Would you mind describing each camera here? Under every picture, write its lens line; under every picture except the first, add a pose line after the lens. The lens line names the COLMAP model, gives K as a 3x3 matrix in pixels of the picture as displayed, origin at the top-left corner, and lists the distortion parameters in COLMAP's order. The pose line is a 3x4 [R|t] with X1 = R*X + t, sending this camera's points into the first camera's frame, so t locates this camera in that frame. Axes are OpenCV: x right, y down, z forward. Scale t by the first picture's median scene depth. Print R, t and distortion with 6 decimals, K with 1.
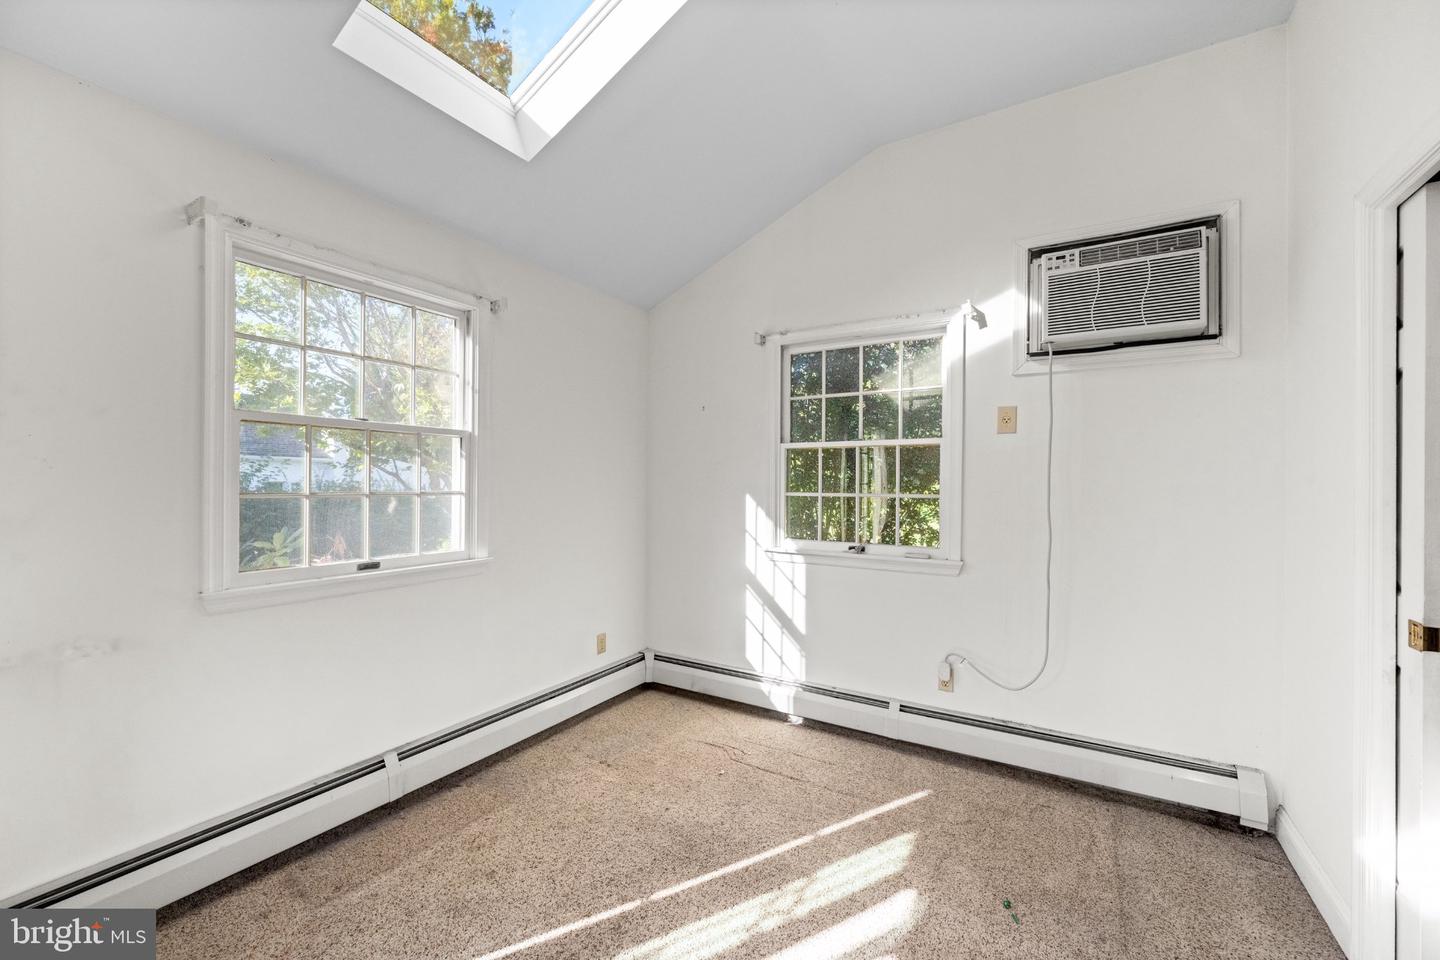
lens RADIAL K [[570.7, 0, 724.3], [0, 570.7, 479.4], [0, 0, 1]] dist [-0.001941, -0.000358]
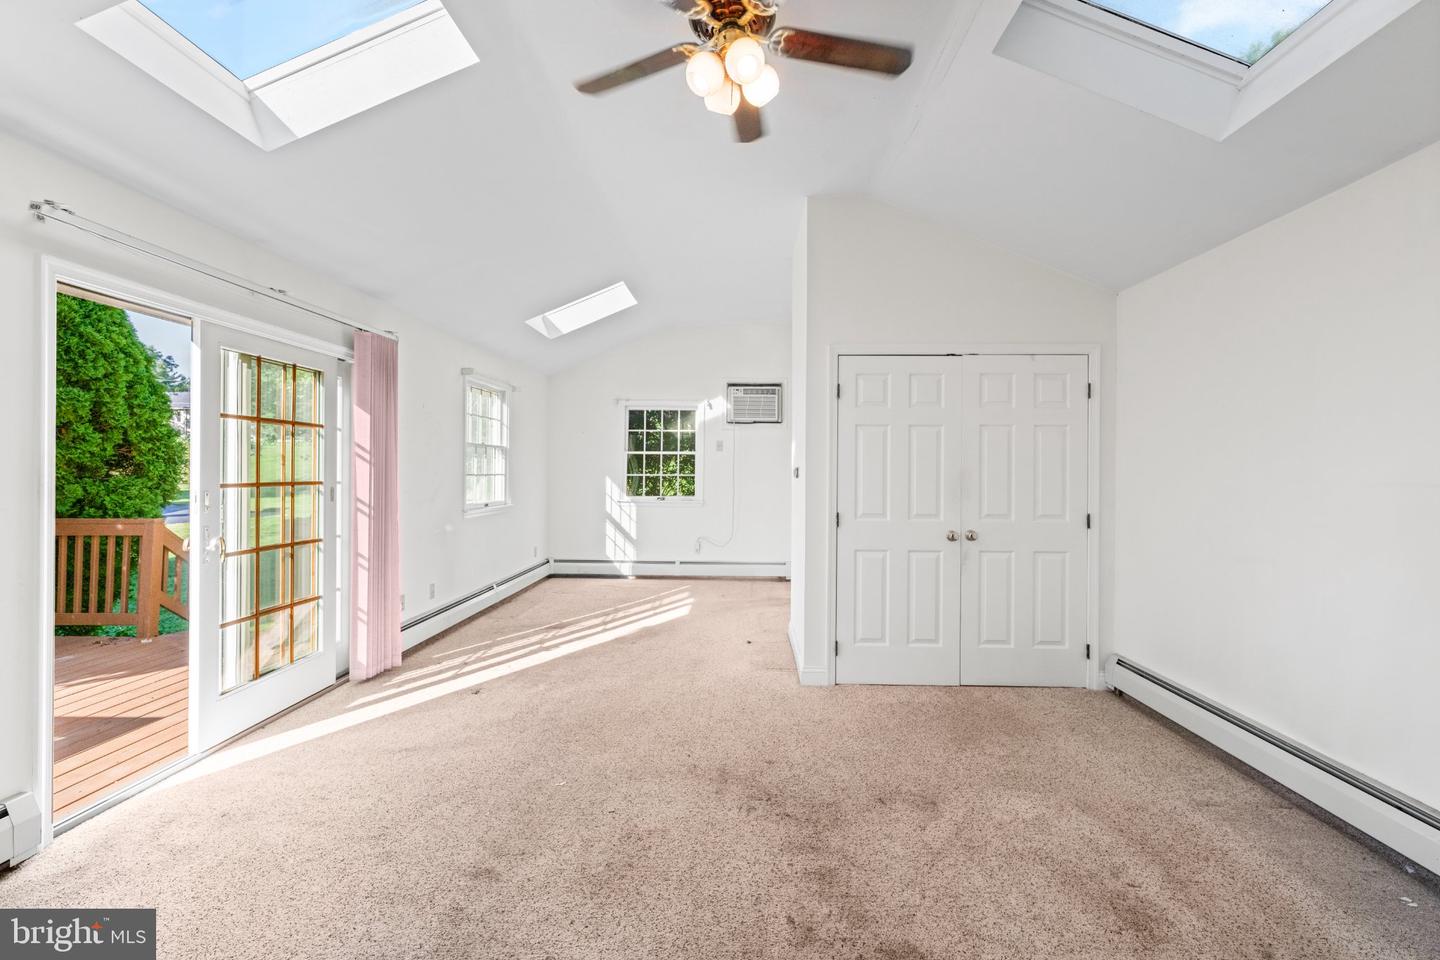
lens RADIAL K [[617.7, 0, 731.3], [0, 617.7, 466.7], [0, 0, 1]] dist [-0.001068, 0.000560]
pose [[0.866274, 0.004186, 0.499552, -0.842037], [-0.003911, 0.999991, -0.001597, -0.005216], [-0.499554, -0.000570, 0.866282, -1.430361]]
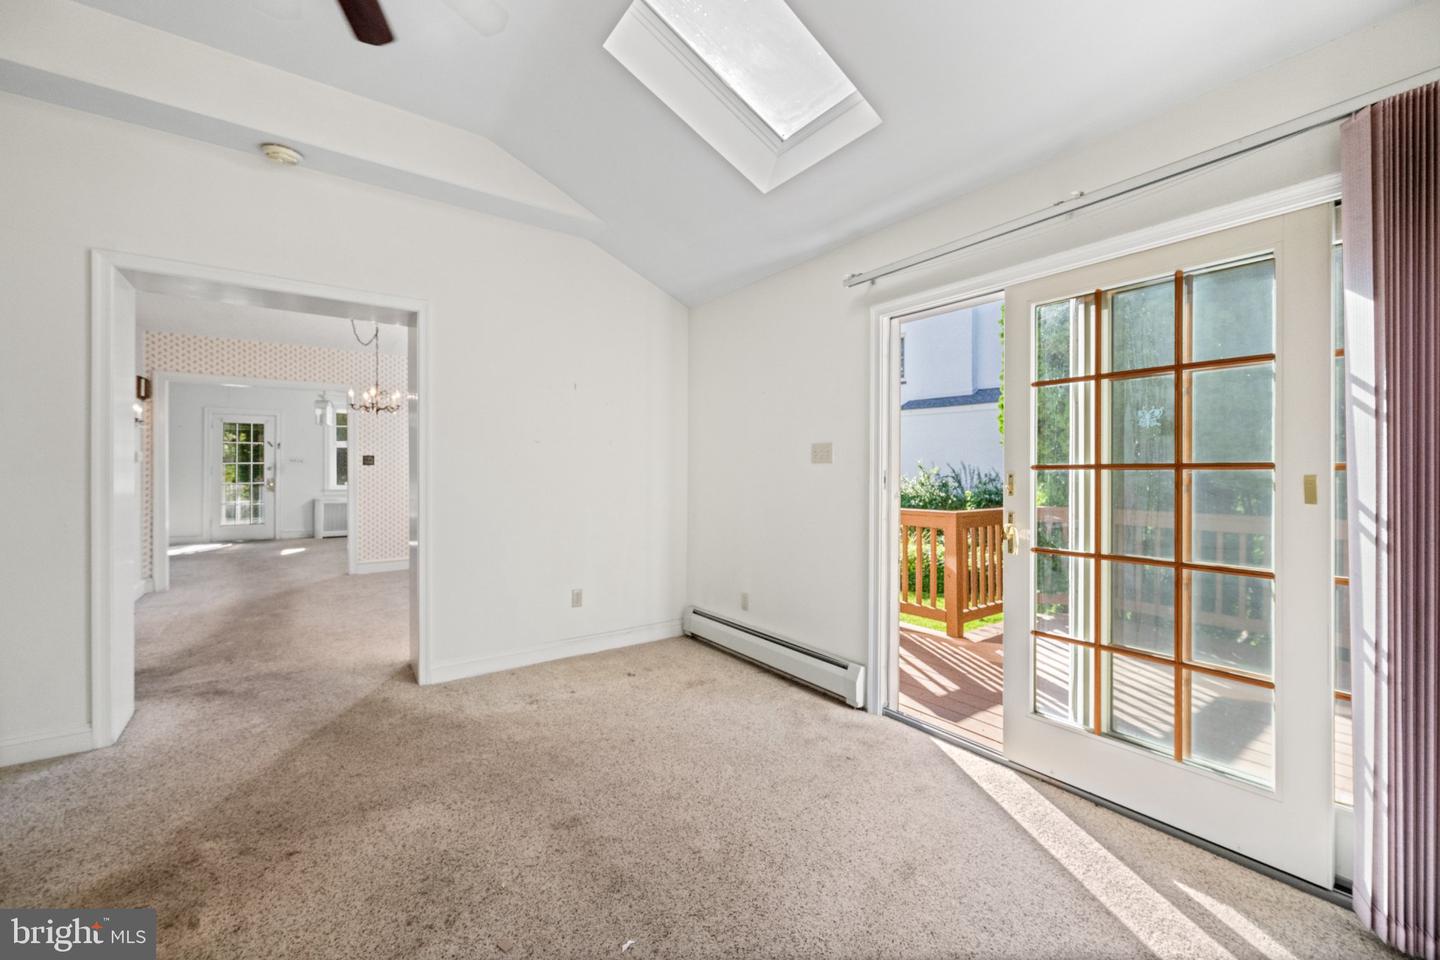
lens RADIAL K [[570.7, 0, 716.9], [0, 570.7, 474.2], [0, 0, 1]] dist [-0.001941, -0.000358]
pose [[-0.387454, -0.007016, -0.921862, -0.134514], [-0.004195, 0.999974, -0.005847, 0.045462], [0.921879, 0.001601, -0.387474, -0.197817]]
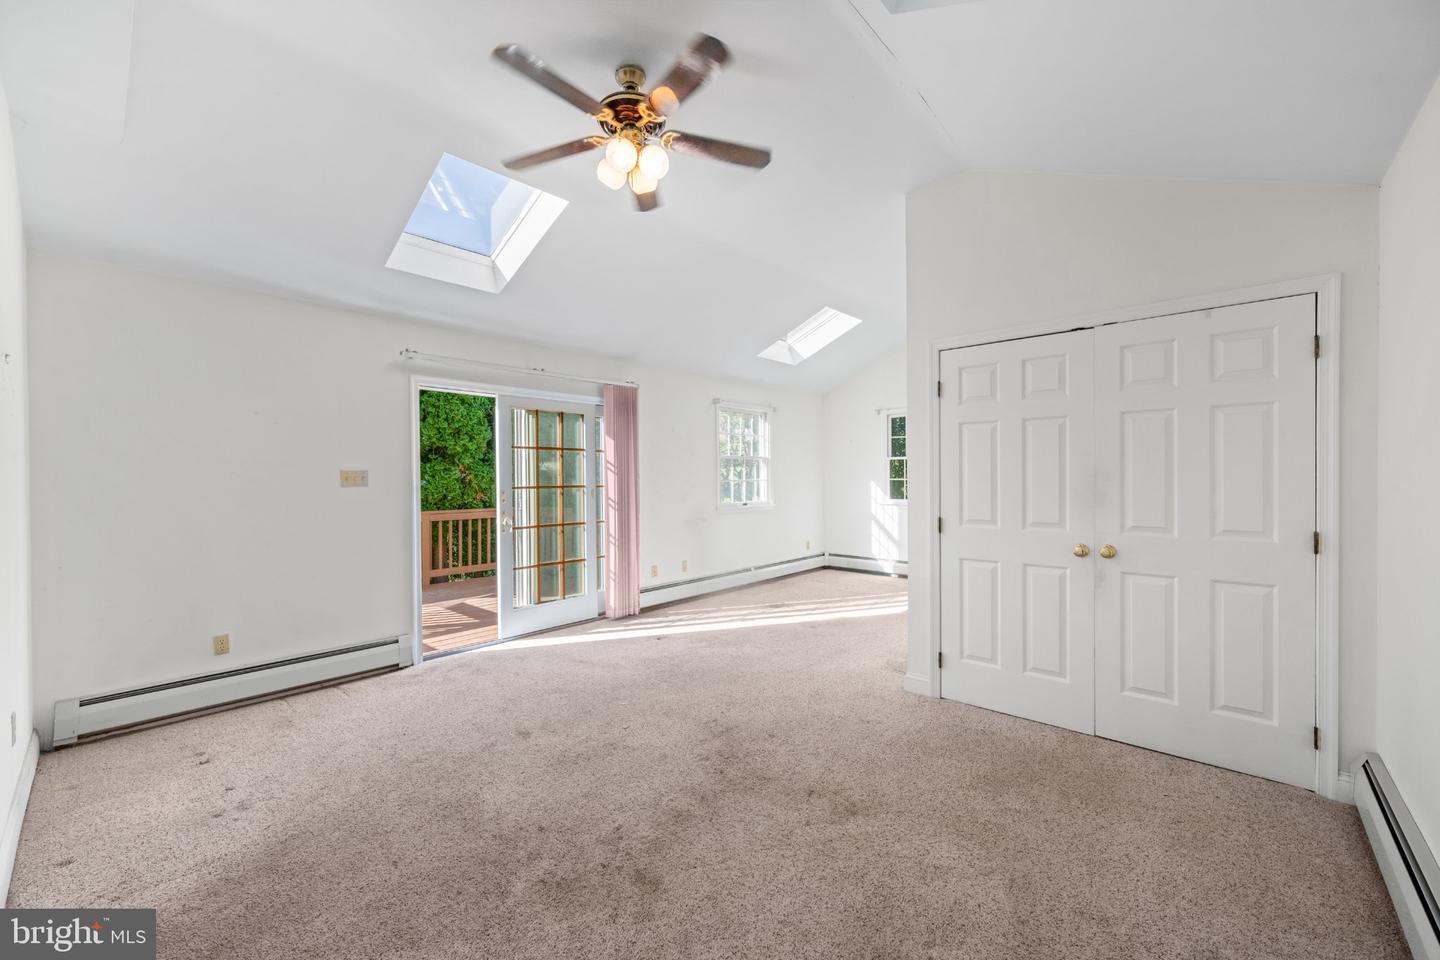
lens RADIAL K [[570.7, 0, 724.0], [0, 570.7, 478.9], [0, 0, 1]] dist [-0.001941, -0.000358]
pose [[0.983861, -0.011223, -0.178583, -0.160603], [0.012565, 0.999901, 0.006388, -0.001226], [0.178493, -0.008529, 0.983904, -1.629451]]
